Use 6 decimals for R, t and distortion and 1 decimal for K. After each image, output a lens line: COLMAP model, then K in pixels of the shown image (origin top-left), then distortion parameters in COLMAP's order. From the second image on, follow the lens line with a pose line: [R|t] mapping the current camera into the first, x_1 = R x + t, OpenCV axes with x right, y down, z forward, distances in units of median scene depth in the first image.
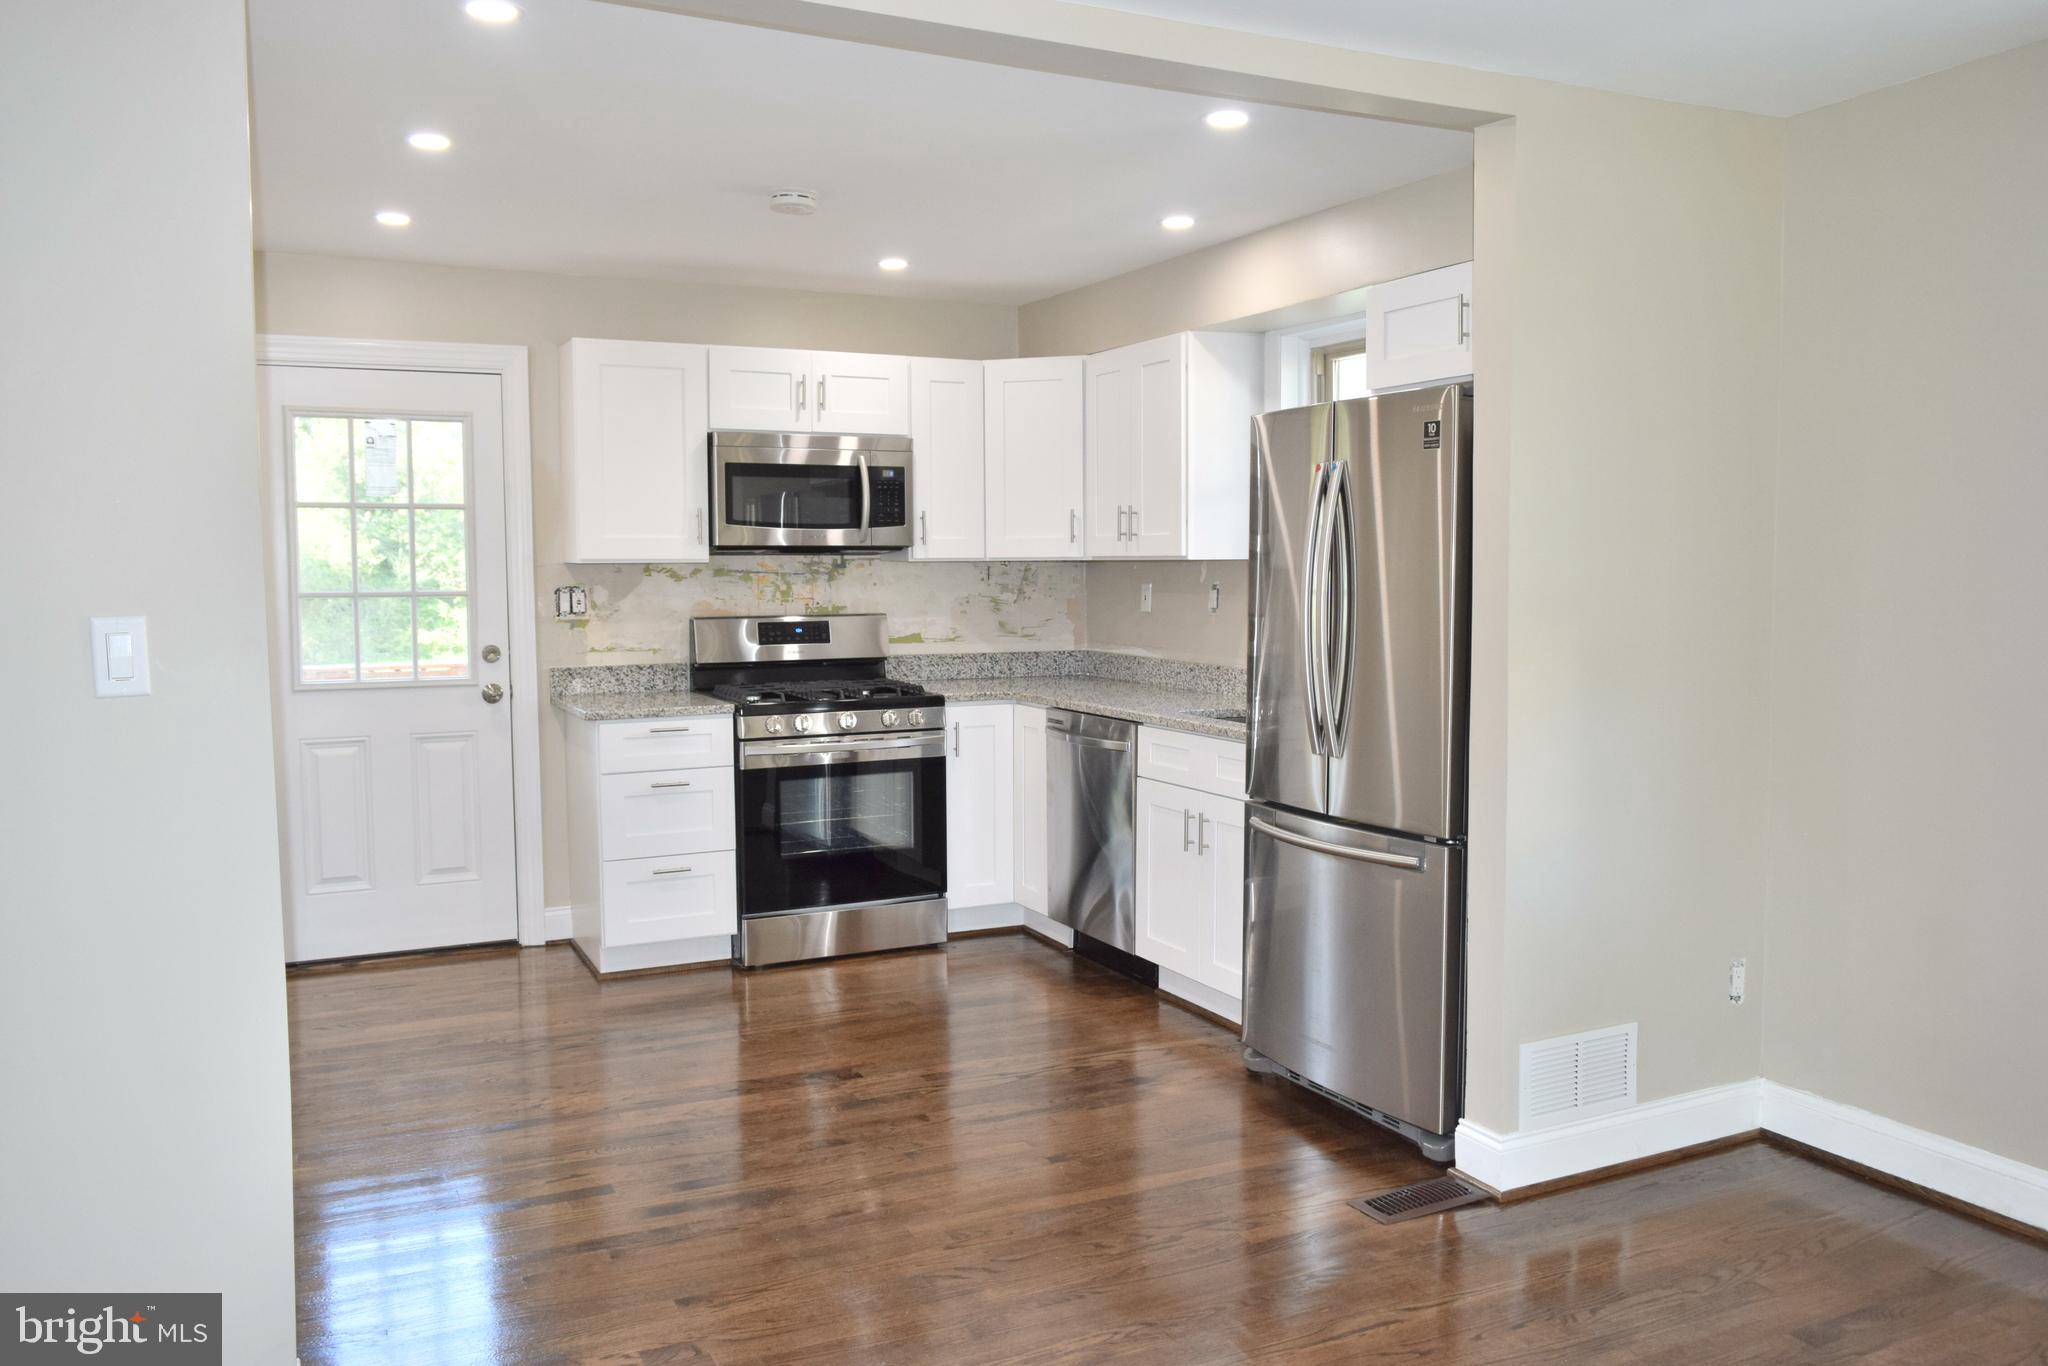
lens RADIAL K [[1591.2, 0, 1030.3], [0, 1591.2, 676.6], [0, 0, 1]] dist [-0.015282, 0.008471]
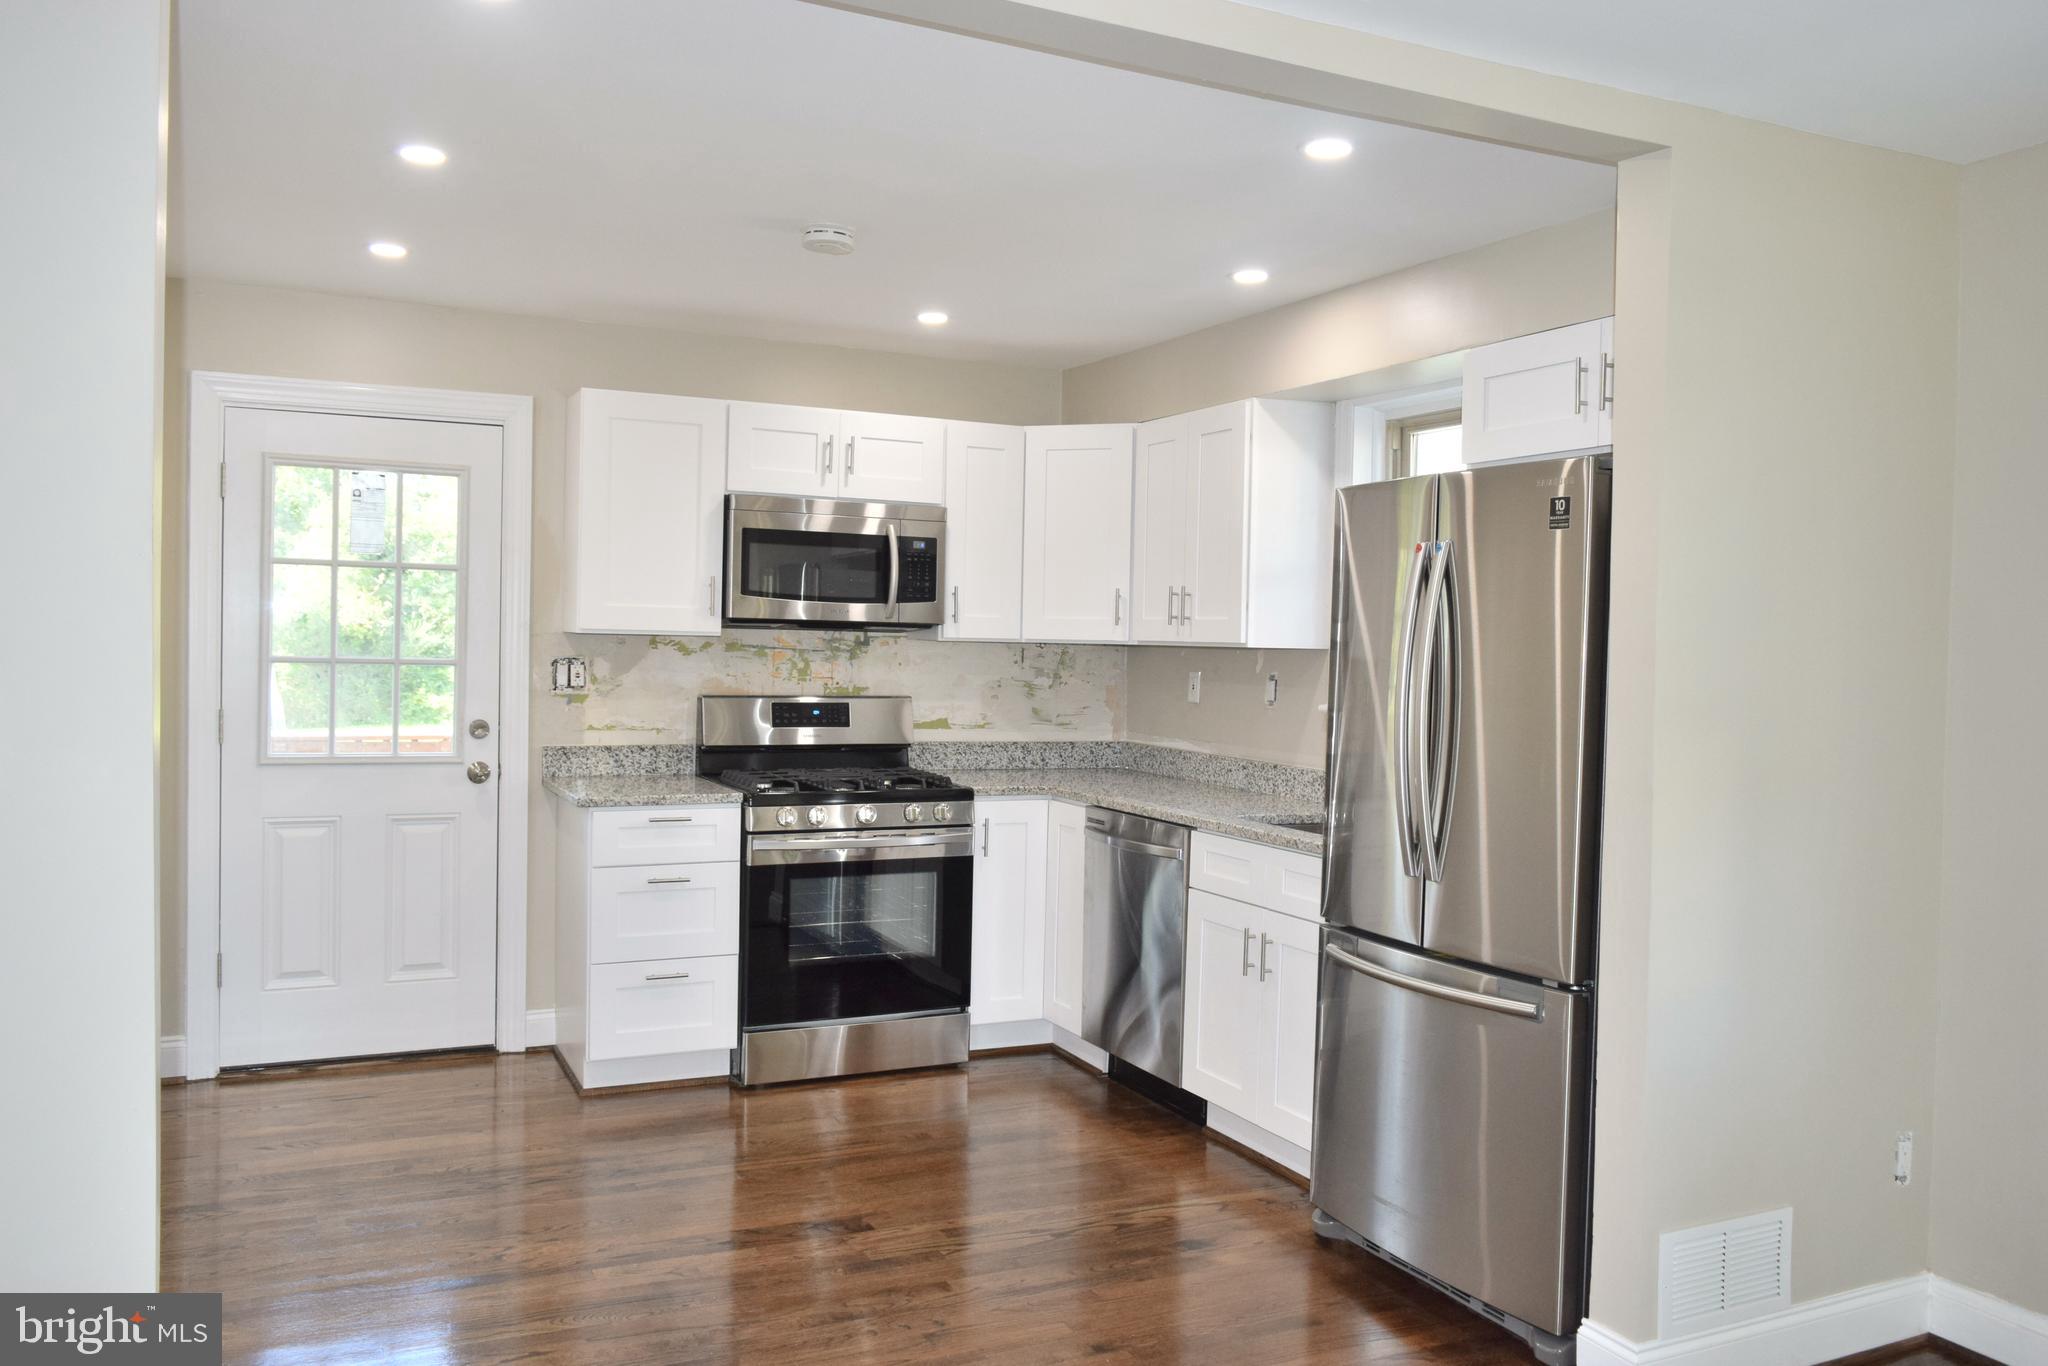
lens RADIAL K [[1591.2, 0, 1028.7], [0, 1591.2, 677.3], [0, 0, 1]] dist [-0.015282, 0.008471]
pose [[0.999591, 0.027322, -0.008424, -0.017447], [-0.027705, 0.998396, -0.049375, -0.008038], [0.007062, 0.049589, 0.998745, 0.092396]]
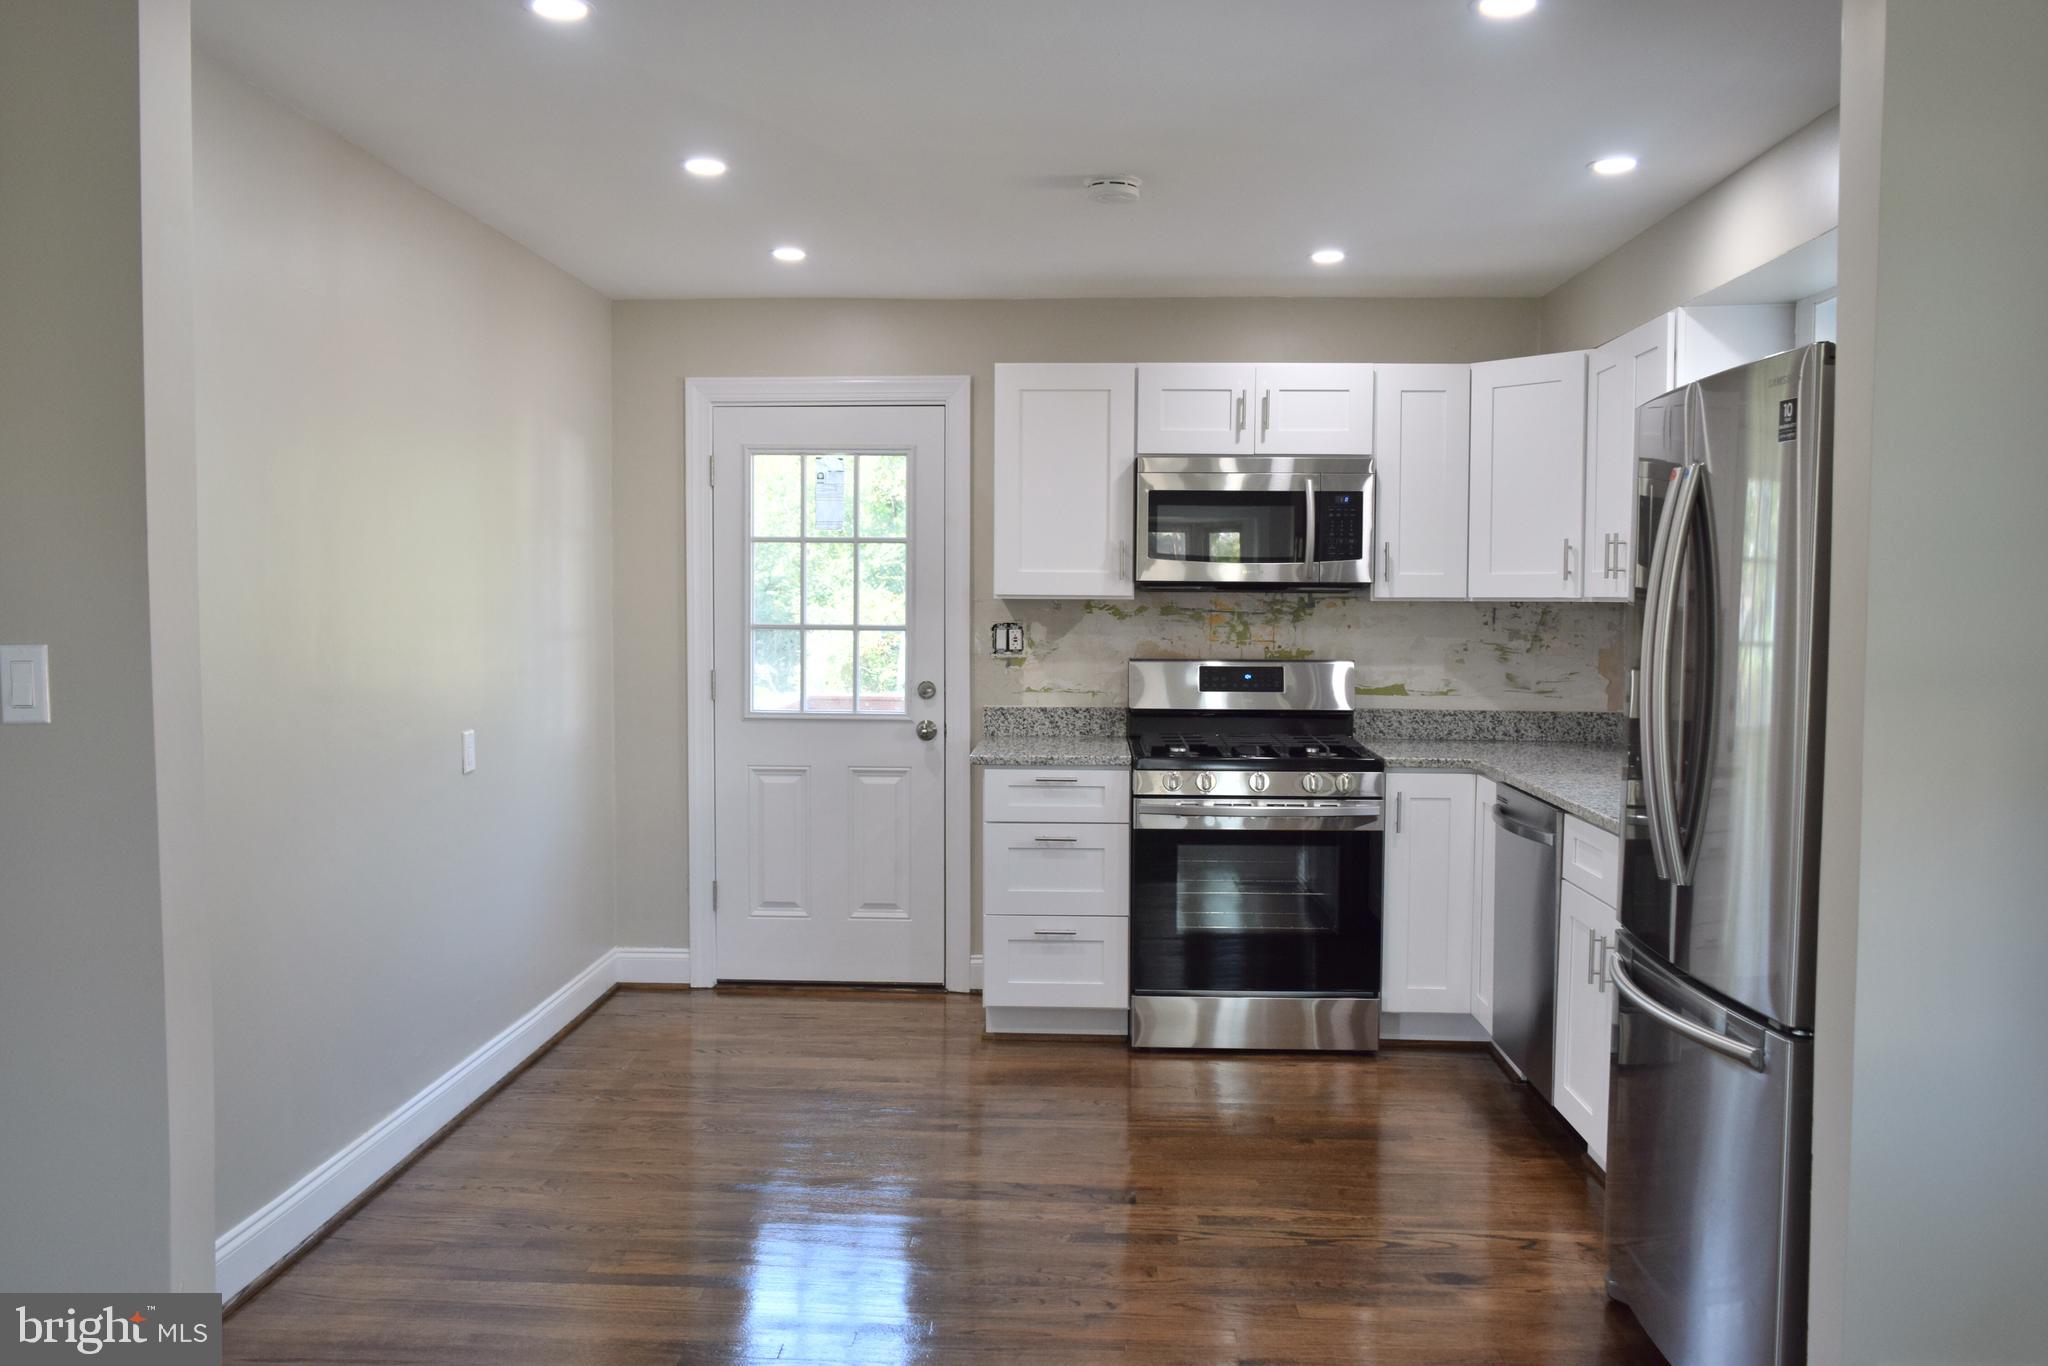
lens RADIAL K [[1591.2, 0, 1031.7], [0, 1591.2, 677.2], [0, 0, 1]] dist [-0.015282, 0.008471]
pose [[0.875813, 0.034025, -0.481449, 0.198097], [-0.044946, 0.998927, -0.011167, -0.014658], [0.480553, 0.031420, 0.876403, 0.174915]]
